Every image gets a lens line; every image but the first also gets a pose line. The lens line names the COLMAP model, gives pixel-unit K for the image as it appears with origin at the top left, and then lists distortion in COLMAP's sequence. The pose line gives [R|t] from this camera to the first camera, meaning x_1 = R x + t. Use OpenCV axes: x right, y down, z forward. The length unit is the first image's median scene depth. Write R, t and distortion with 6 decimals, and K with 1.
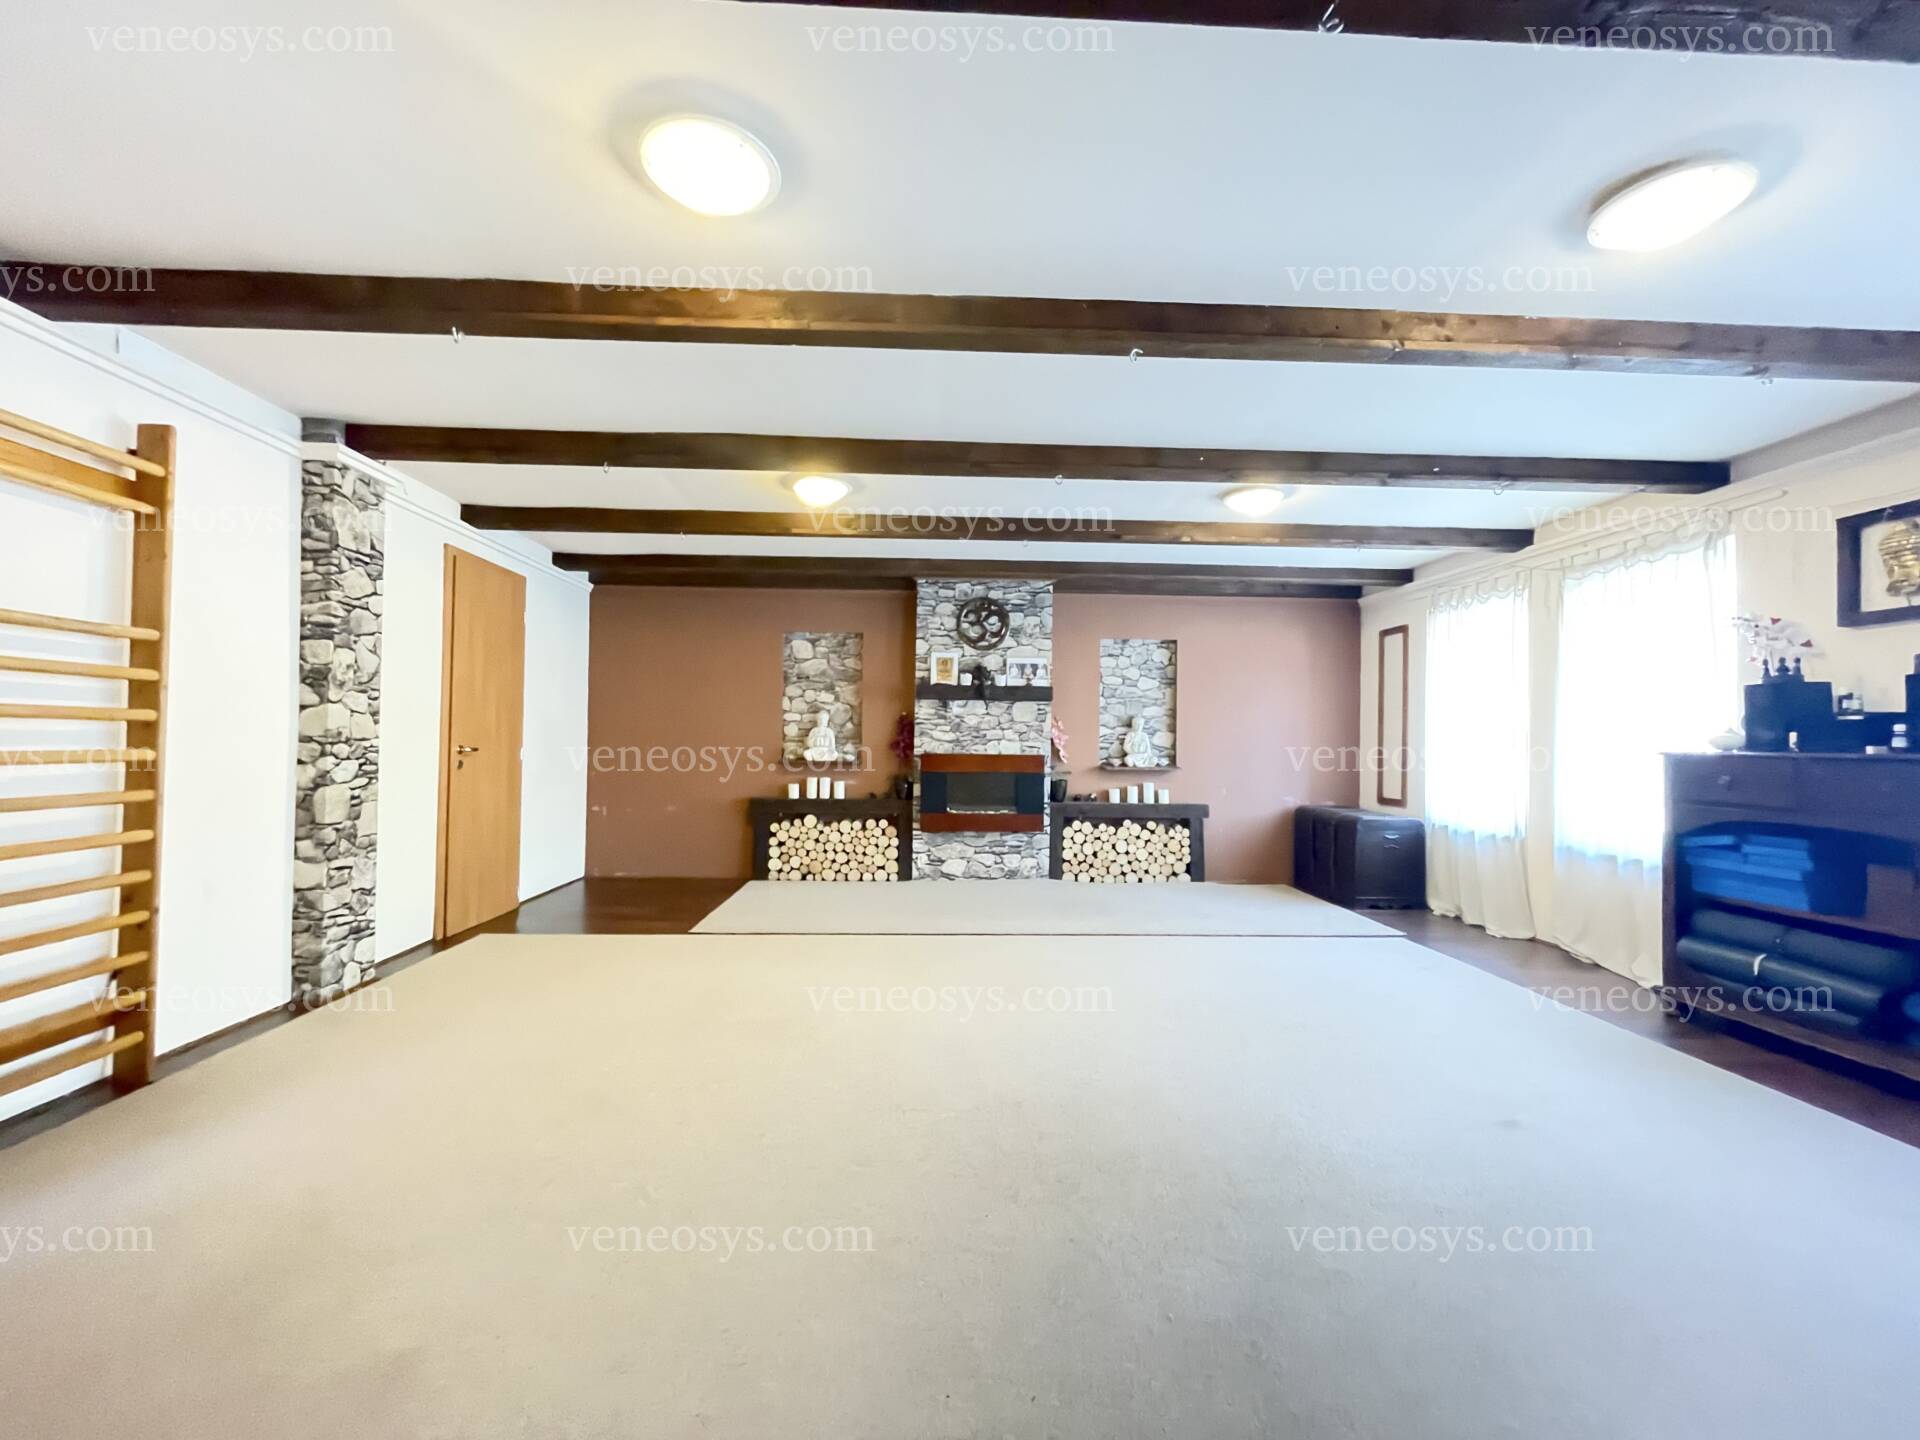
lens RADIAL K [[775.4, 0, 959.3], [0, 775.4, 725.4], [0, 0, 1]] dist [-0.001965, -0.000028]
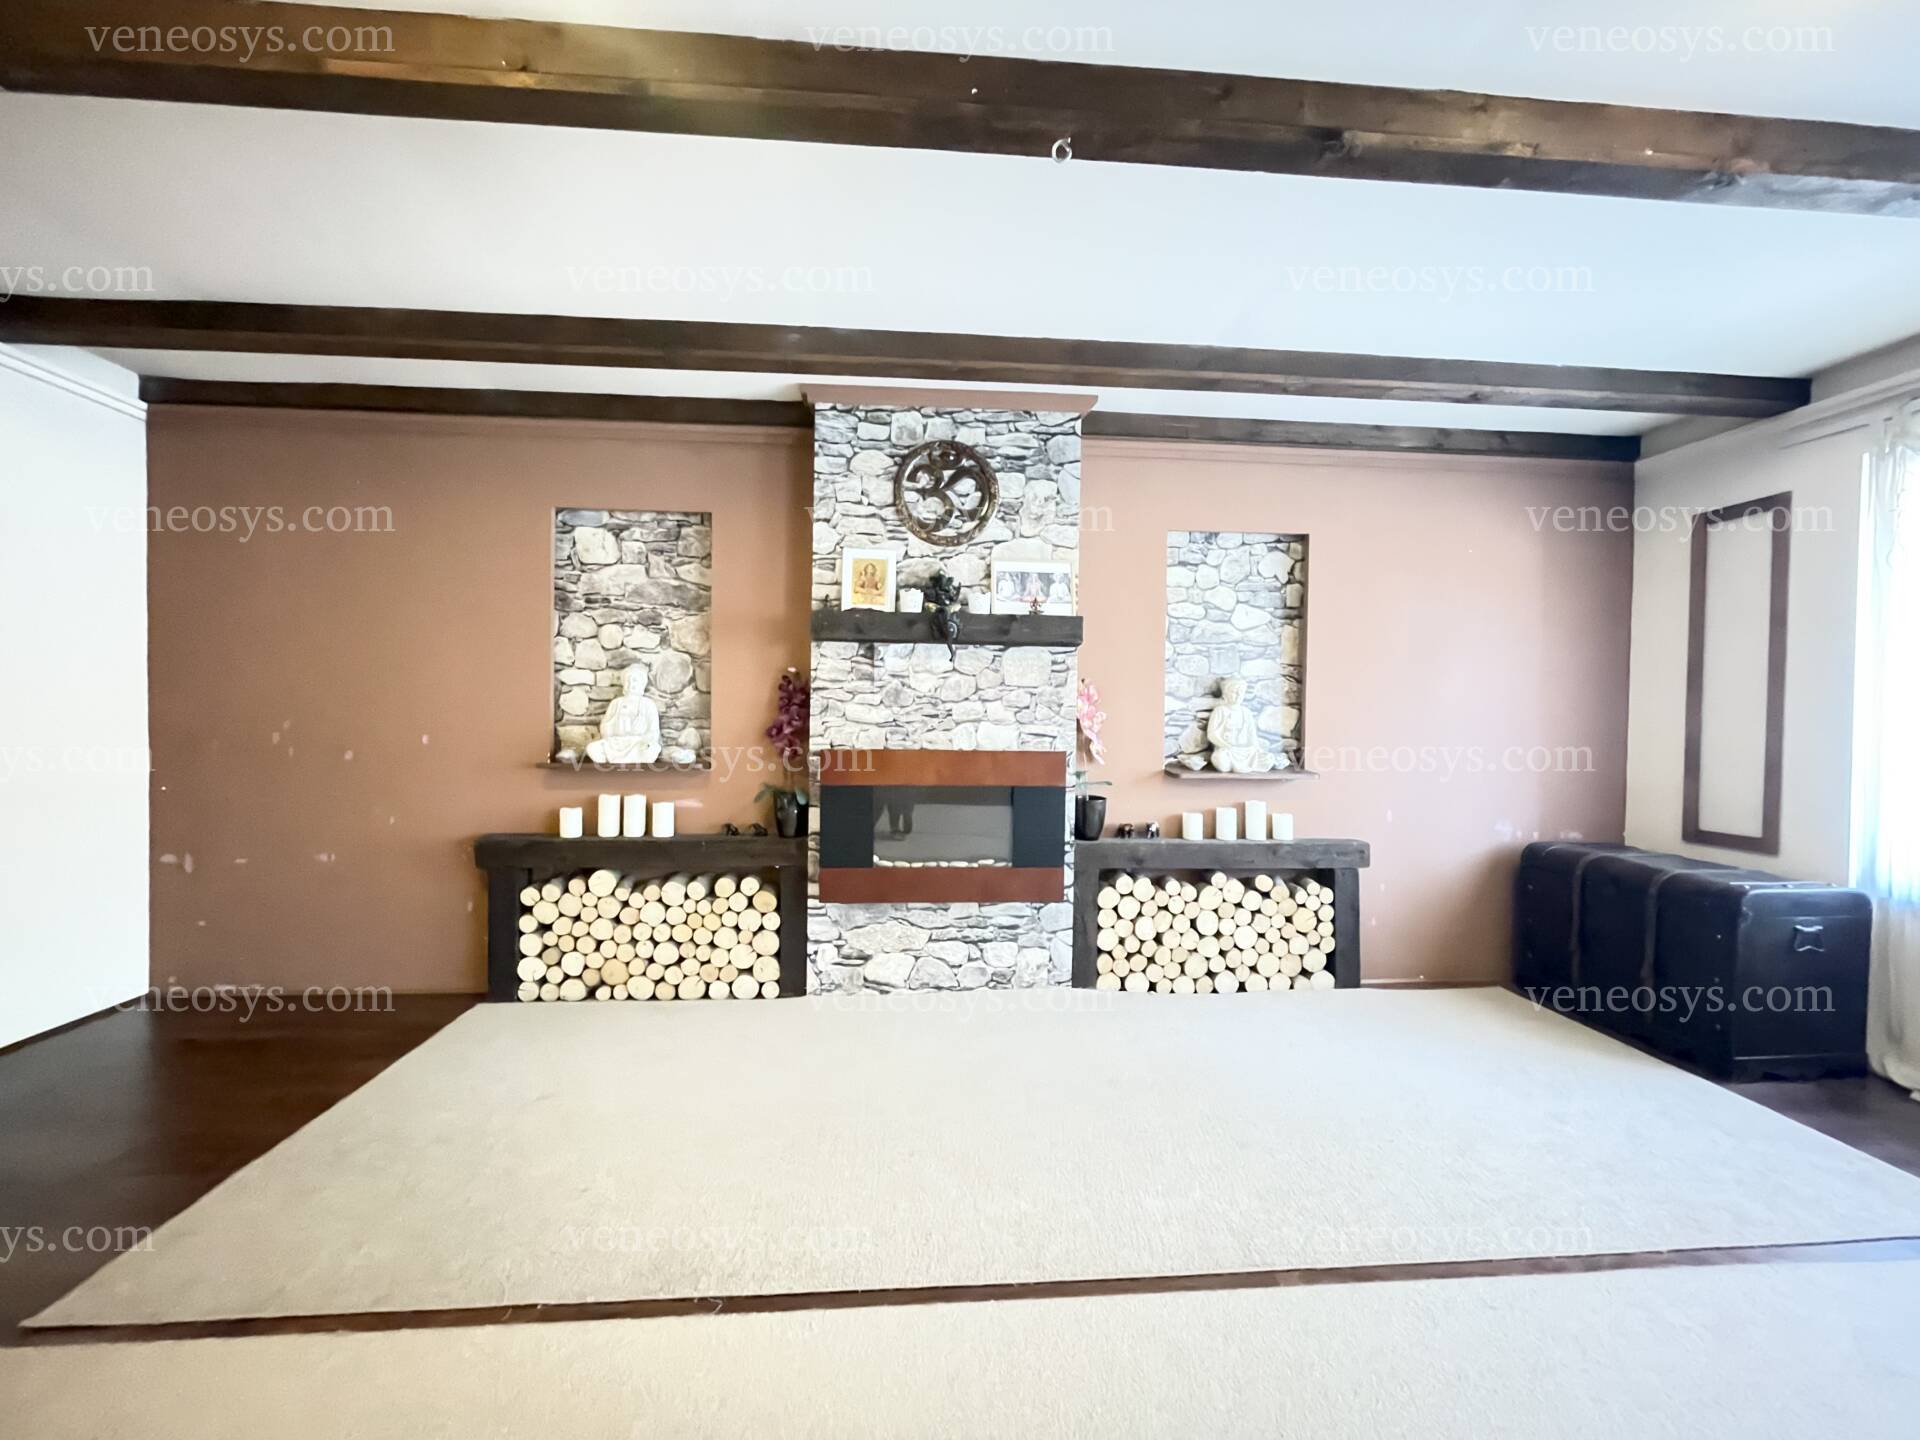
lens RADIAL K [[775.4, 0, 956.0], [0, 775.4, 720.6], [0, 0, 1]] dist [-0.001965, -0.000028]
pose [[0.999442, 0.000163, 0.033414, 0.020378], [-0.000964, 0.999713, 0.023954, 0.005881], [-0.033400, -0.023973, 0.999155, 0.486310]]
